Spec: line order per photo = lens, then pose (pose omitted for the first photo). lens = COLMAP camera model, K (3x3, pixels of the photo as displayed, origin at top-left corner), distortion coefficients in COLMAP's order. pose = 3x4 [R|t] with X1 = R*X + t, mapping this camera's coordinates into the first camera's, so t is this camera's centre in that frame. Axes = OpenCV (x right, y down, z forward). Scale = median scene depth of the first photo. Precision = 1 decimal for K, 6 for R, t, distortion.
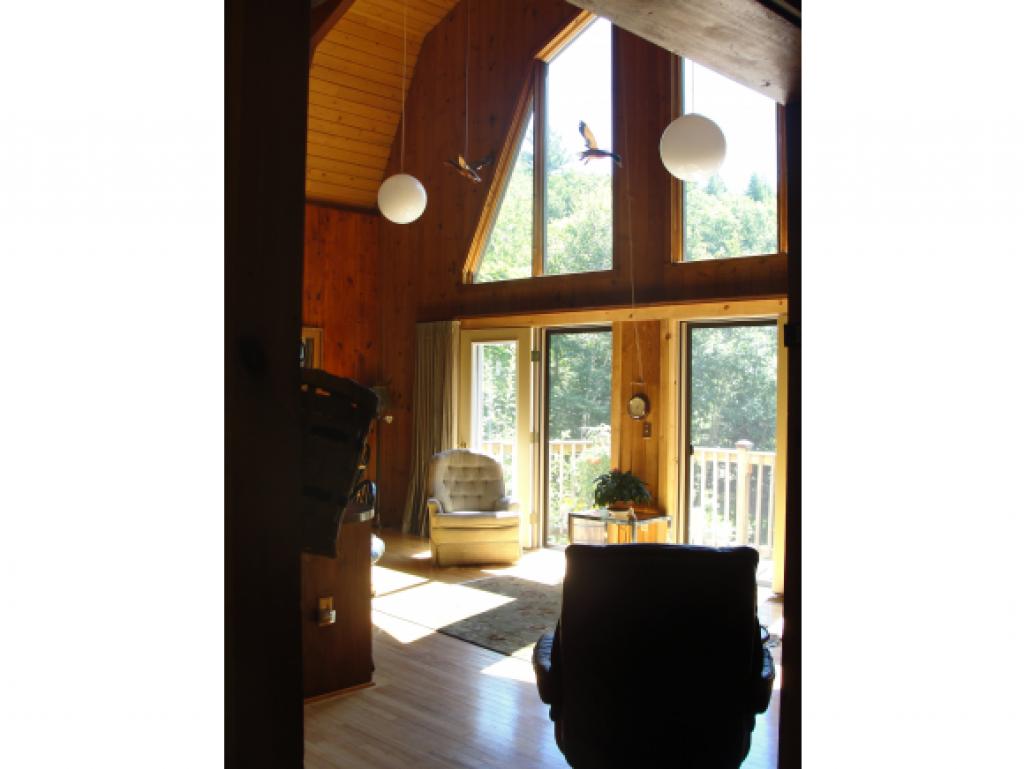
lens RADIAL K [[884.4, 0, 512.0], [0, 884.4, 384.5], [0, 0, 1]] dist [-0.222193, 0.321983]
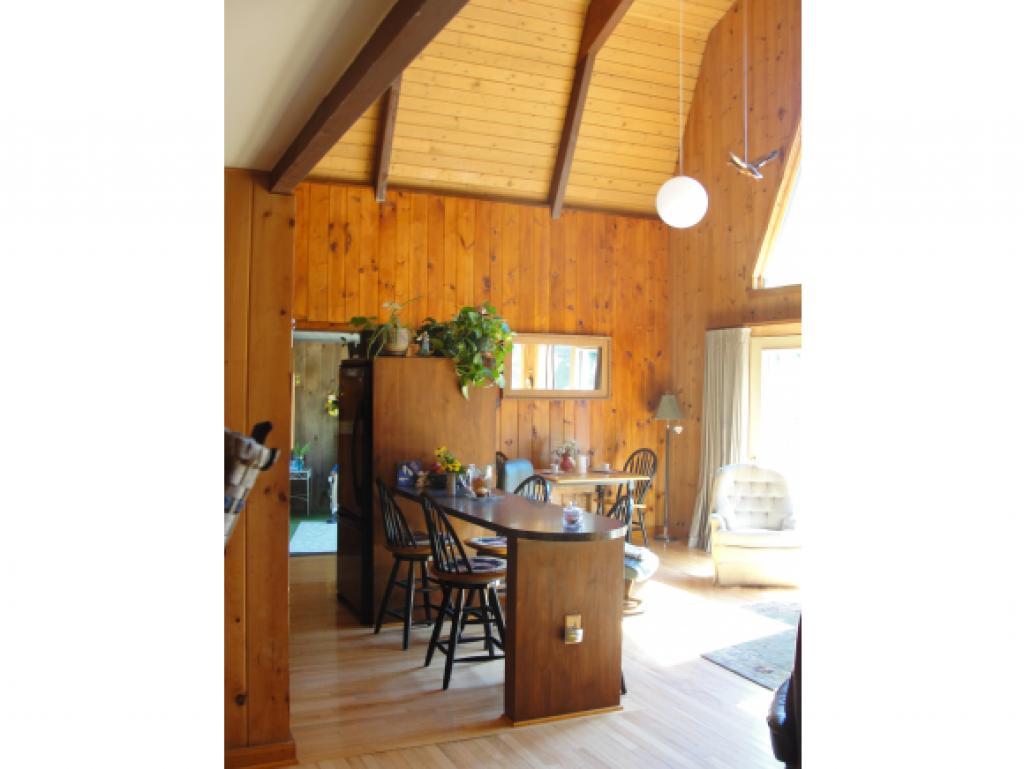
lens RADIAL K [[884.4, 0, 512.0], [0, 884.4, 384.5], [0, 0, 1]] dist [-0.222193, 0.321983]
pose [[0.935995, 0.003263, -0.351998, 0.031620], [-0.006325, 0.999951, -0.007551, -0.002228], [0.351957, 0.009294, 0.935970, 0.030715]]
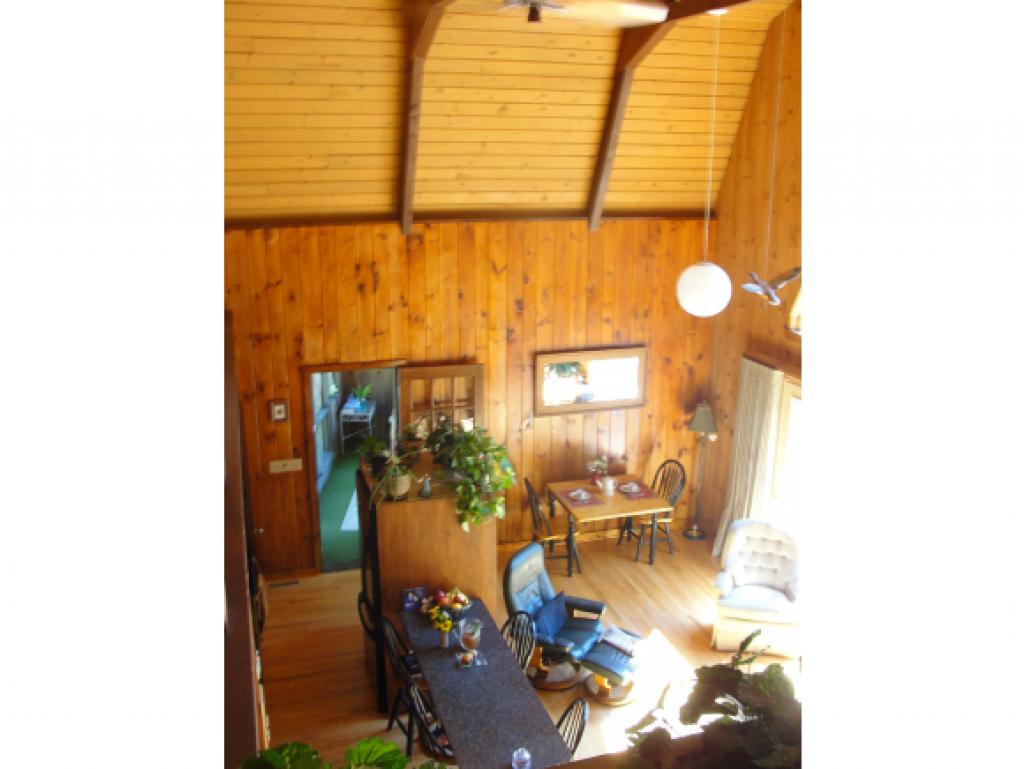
lens RADIAL K [[884.4, 0, 512.0], [0, 884.4, 384.5], [0, 0, 1]] dist [-0.222193, 0.321983]
pose [[0.885001, 0.124711, -0.448576, 0.100495], [-0.001129, 0.964031, 0.265788, -0.302164], [0.465587, -0.234717, 0.853309, 0.084374]]
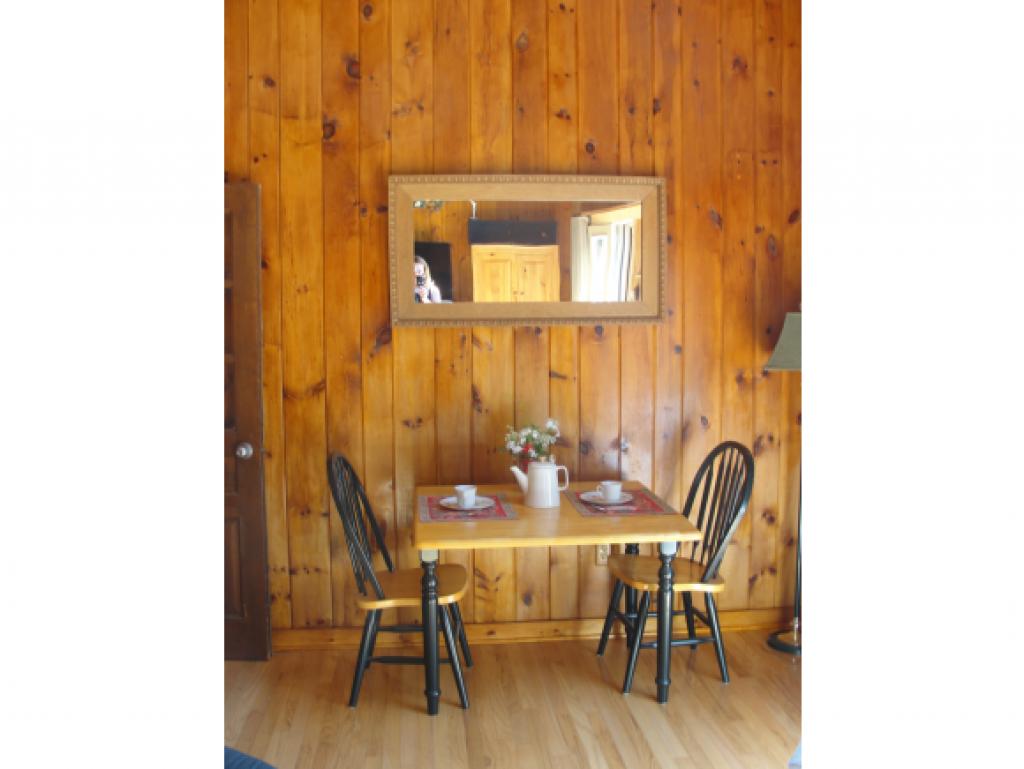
lens RADIAL K [[884.4, 0, 512.0], [0, 884.4, 384.5], [0, 0, 1]] dist [-0.222193, 0.321983]
pose [[0.777488, 0.039561, -0.627652, -0.004843], [0.011818, 0.996924, 0.077475, 0.002522], [0.628787, -0.067654, 0.774629, 0.656351]]
